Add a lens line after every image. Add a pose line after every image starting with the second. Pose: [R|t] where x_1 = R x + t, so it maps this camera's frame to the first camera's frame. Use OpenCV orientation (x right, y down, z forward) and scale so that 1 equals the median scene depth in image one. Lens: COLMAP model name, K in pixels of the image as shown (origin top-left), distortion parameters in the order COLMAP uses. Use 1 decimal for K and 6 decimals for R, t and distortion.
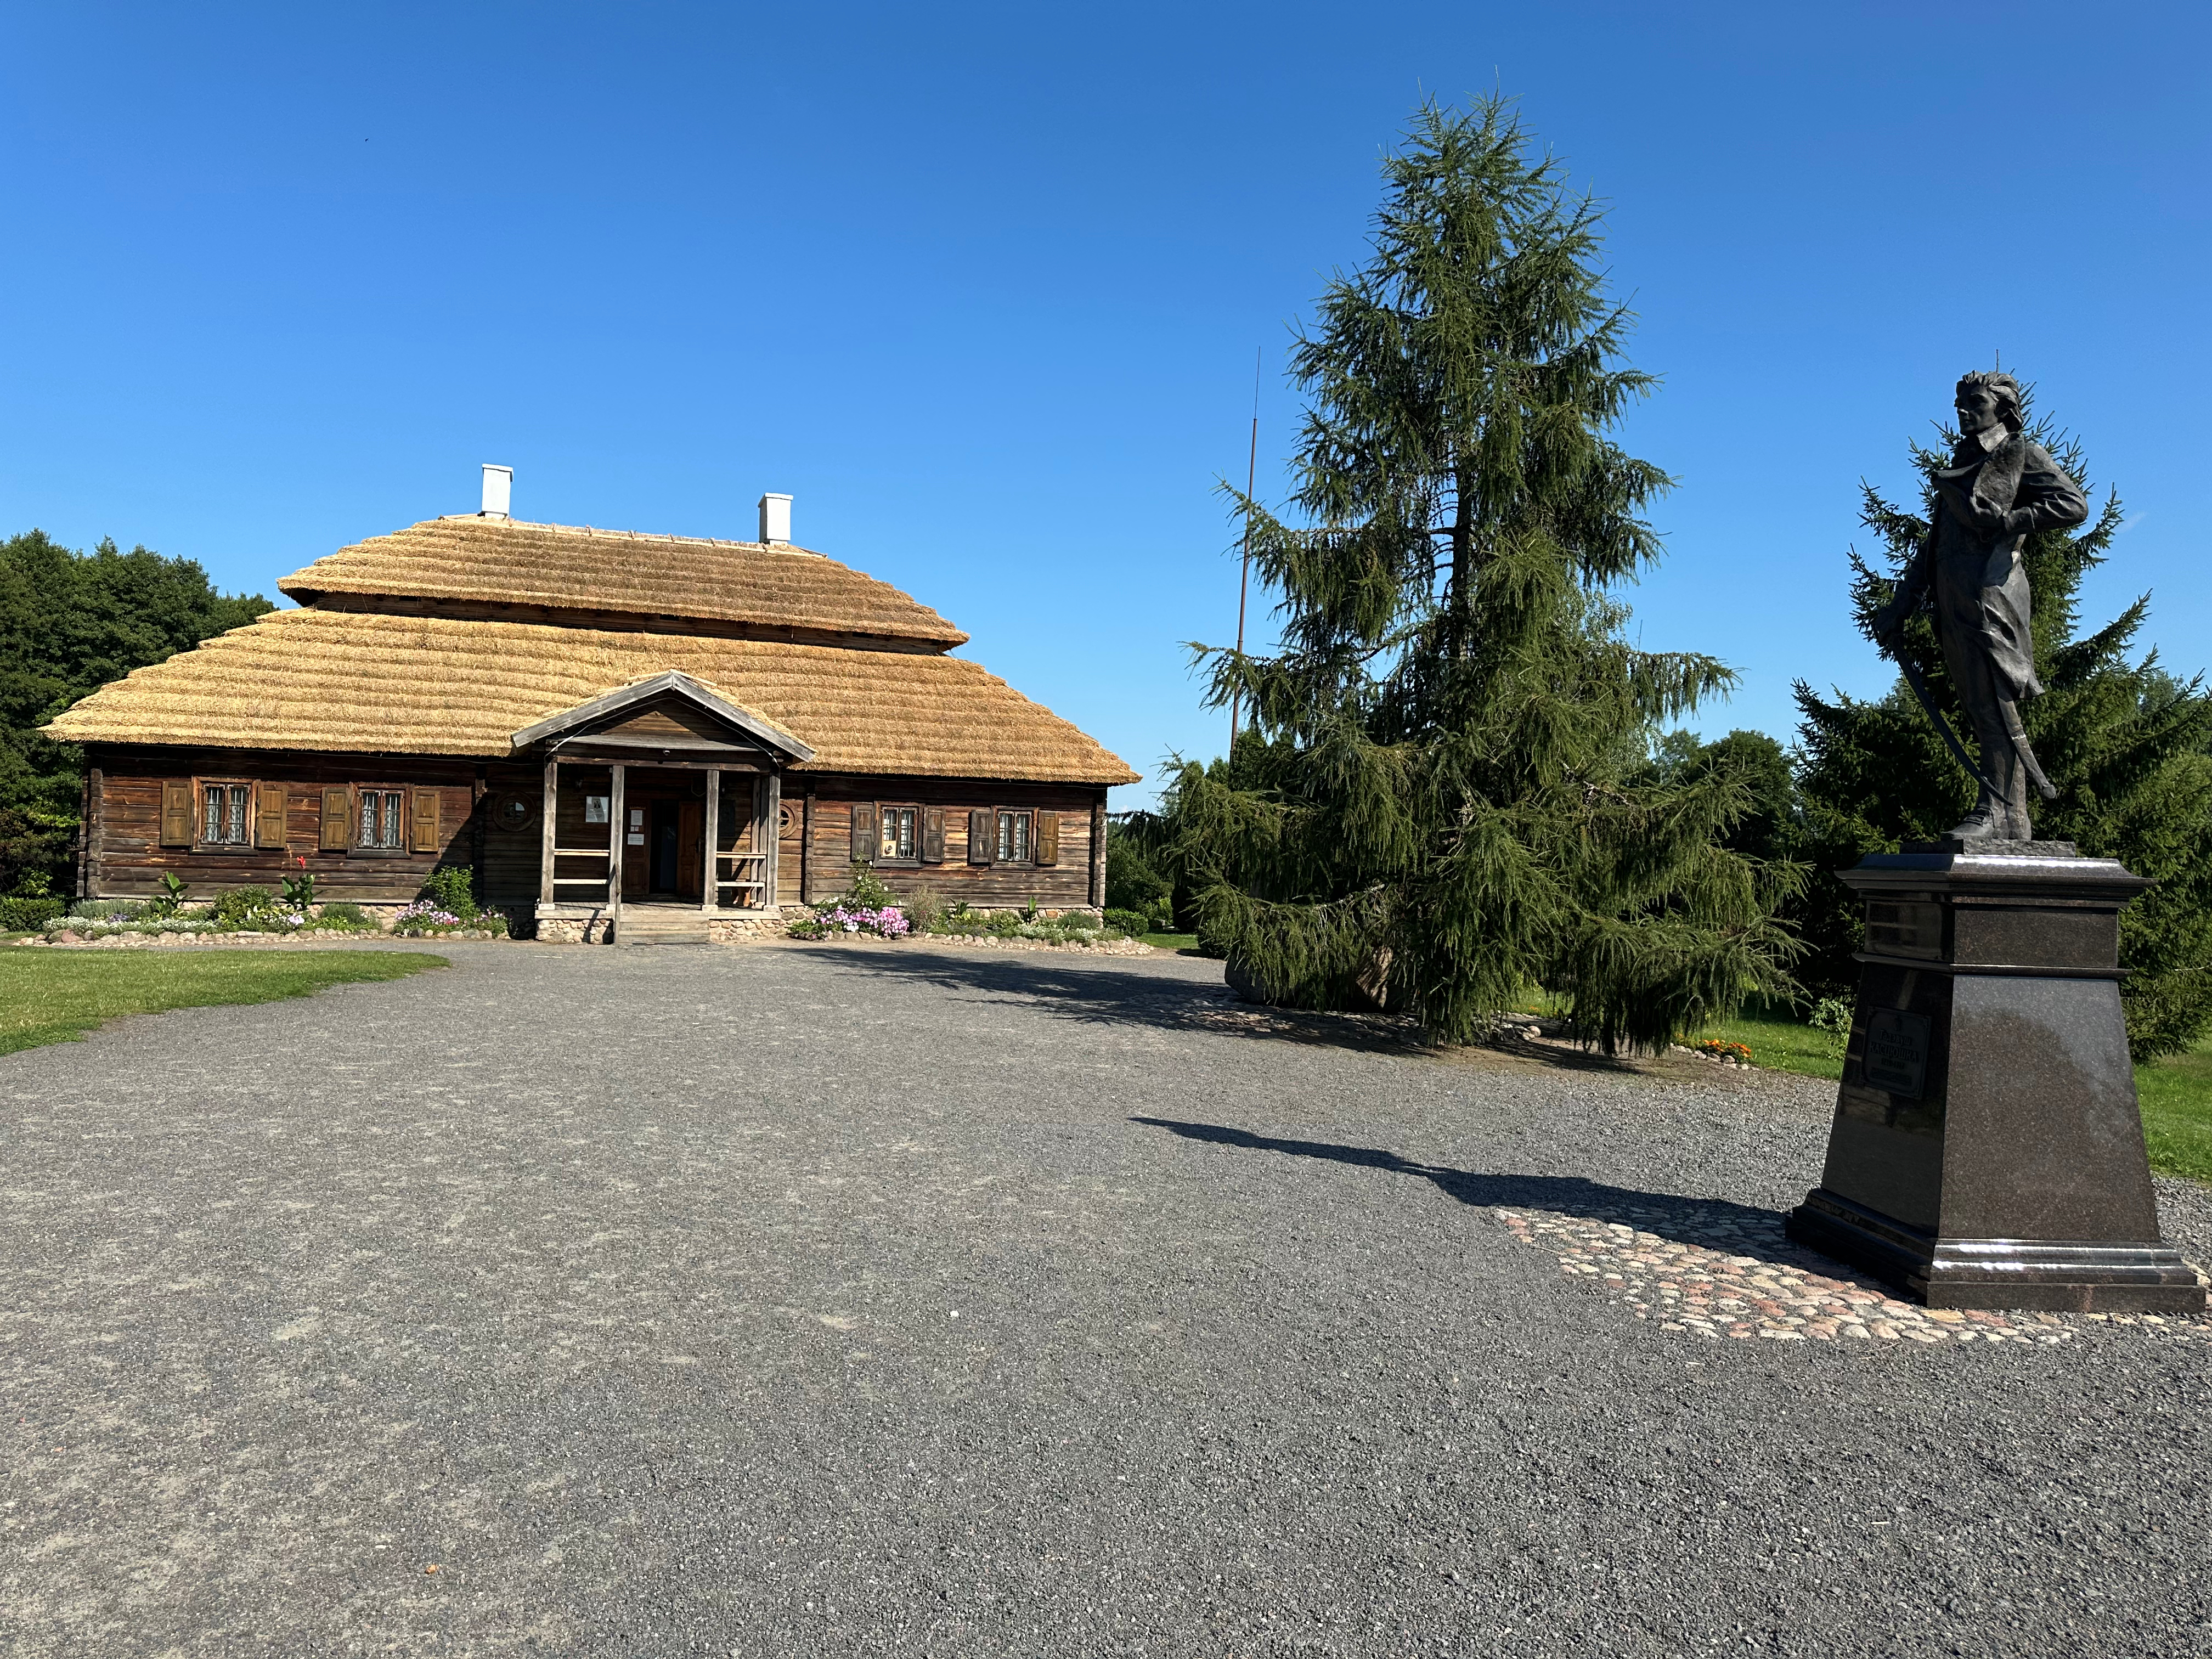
lens RADIAL K [[1512.6, 0, 1090.2], [0, 1512.6, 822.8], [0, 0, 1]] dist [0.164623, -0.282248]
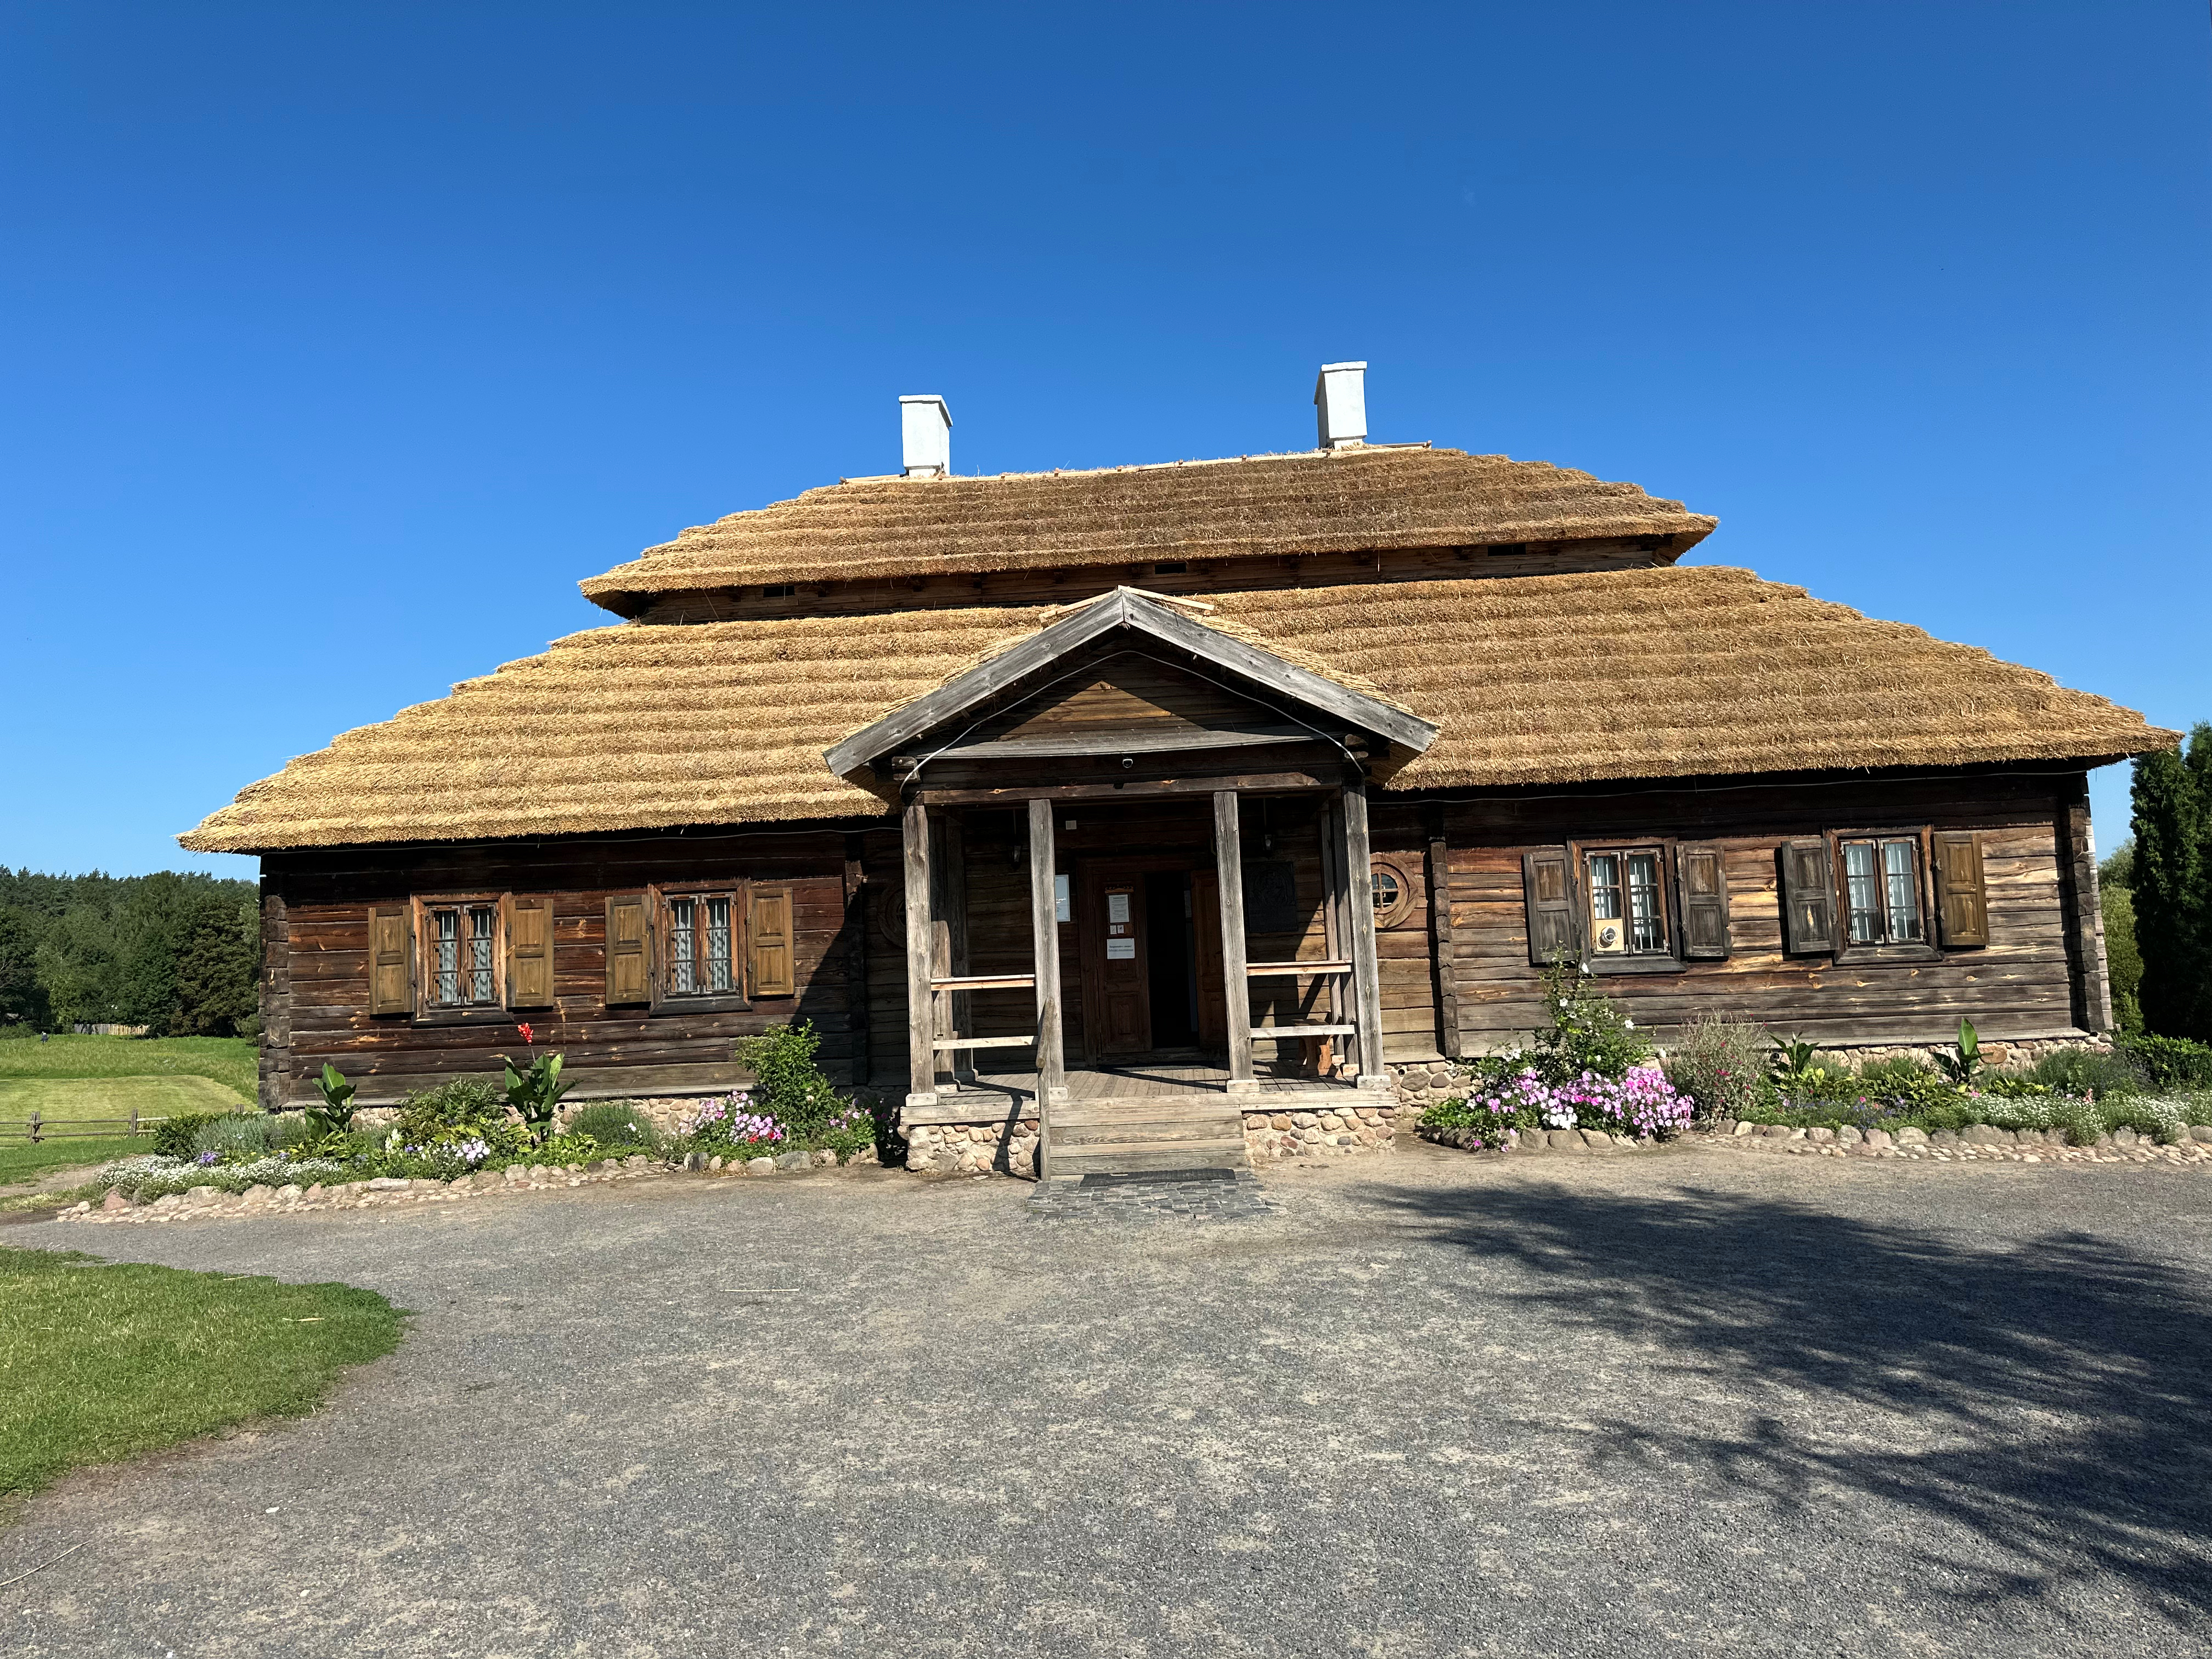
lens RADIAL K [[1512.6, 0, 1090.2], [0, 1512.6, 822.8], [0, 0, 1]] dist [0.164623, -0.282248]
pose [[0.915835, -0.100698, -0.388723, -0.096713], [0.074527, 0.993853, -0.081868, 0.009836], [0.394577, 0.046007, 0.917710, 0.516270]]
